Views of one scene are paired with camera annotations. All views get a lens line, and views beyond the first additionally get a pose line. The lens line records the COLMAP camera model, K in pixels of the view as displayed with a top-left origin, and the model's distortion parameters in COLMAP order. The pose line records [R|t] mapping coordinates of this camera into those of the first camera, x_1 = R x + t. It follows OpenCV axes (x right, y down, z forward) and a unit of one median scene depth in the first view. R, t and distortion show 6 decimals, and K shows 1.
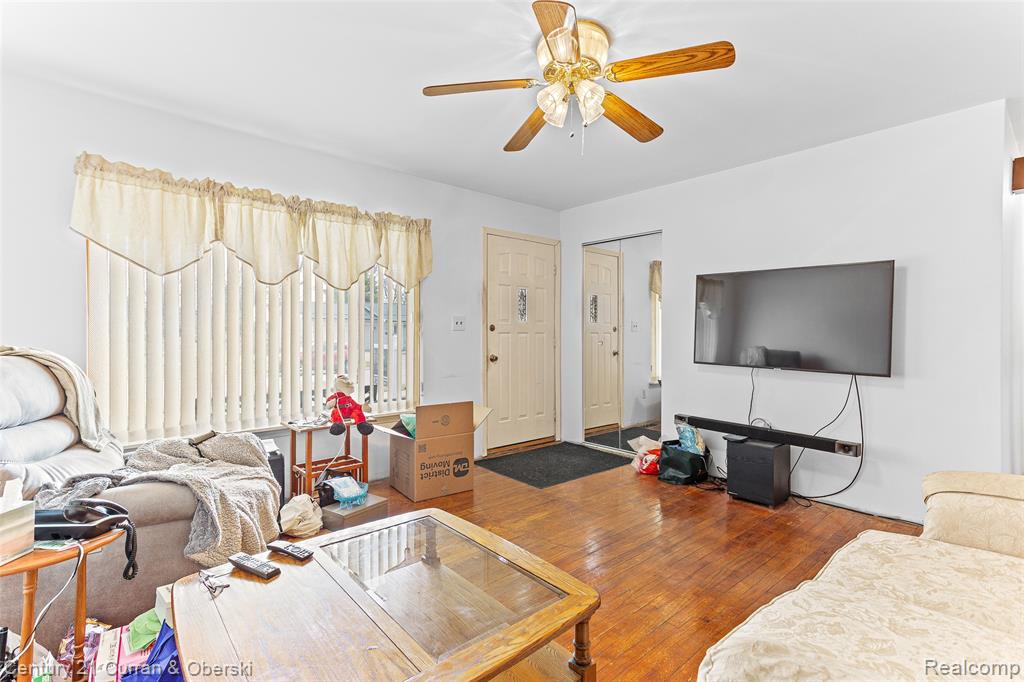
lens RADIAL K [[472.2, 0, 512.0], [0, 472.2, 341.0], [0, 0, 1]] dist [0.000547, -0.000007]
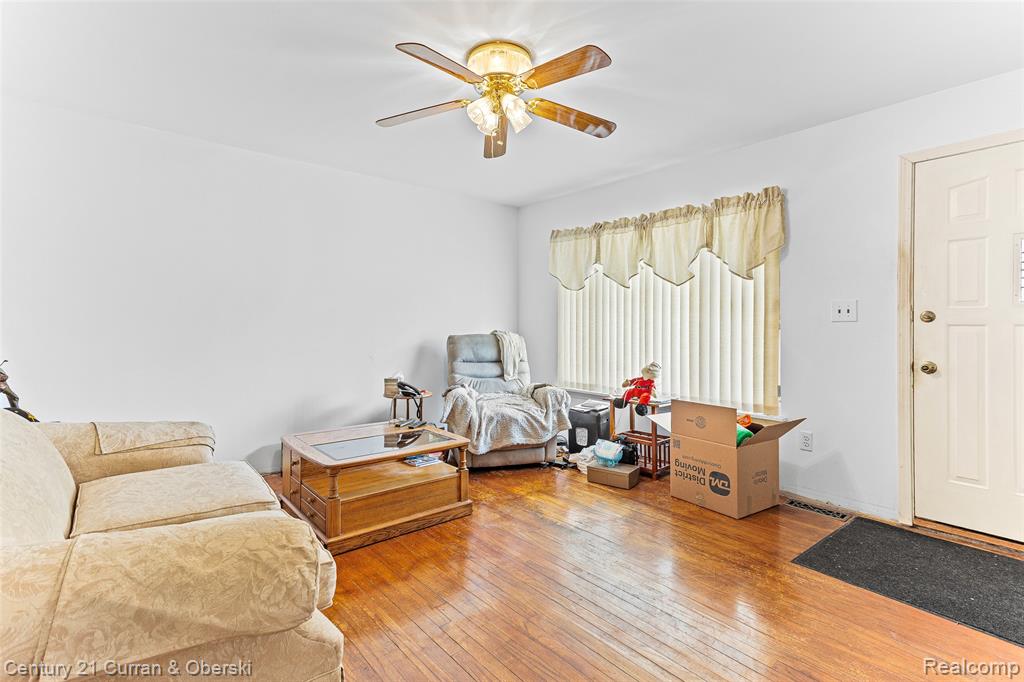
lens RADIAL K [[486.5, 0, 505.1], [0, 486.5, 329.8], [0, 0, 1]] dist [0.027679, 0.000506]
pose [[-0.022188, 0.015715, -0.999630, 0.663347], [-0.013954, 0.999774, 0.016027, -0.015680], [0.999656, 0.014304, -0.021964, 0.534150]]
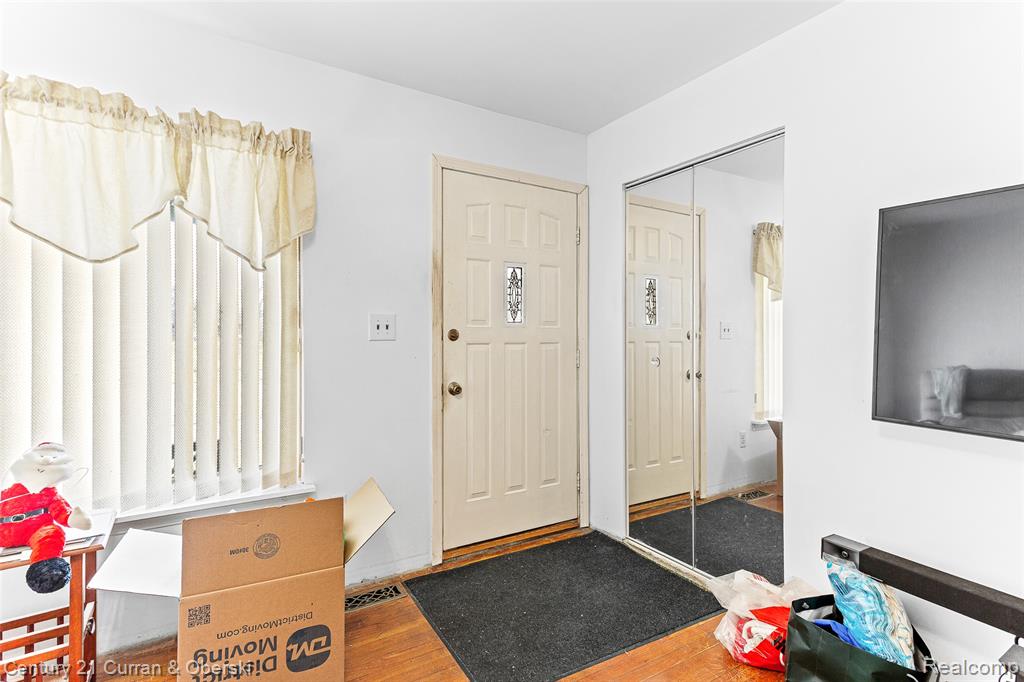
lens RADIAL K [[491.5, 0, 498.1], [0, 491.5, 337.8], [0, 0, 1]] dist [0.027015, 0.000690]
pose [[0.982793, 0.000235, -0.184710, 0.133733], [-0.002471, 0.999926, -0.011874, -0.019623], [0.184694, 0.012126, 0.982721, 0.477620]]
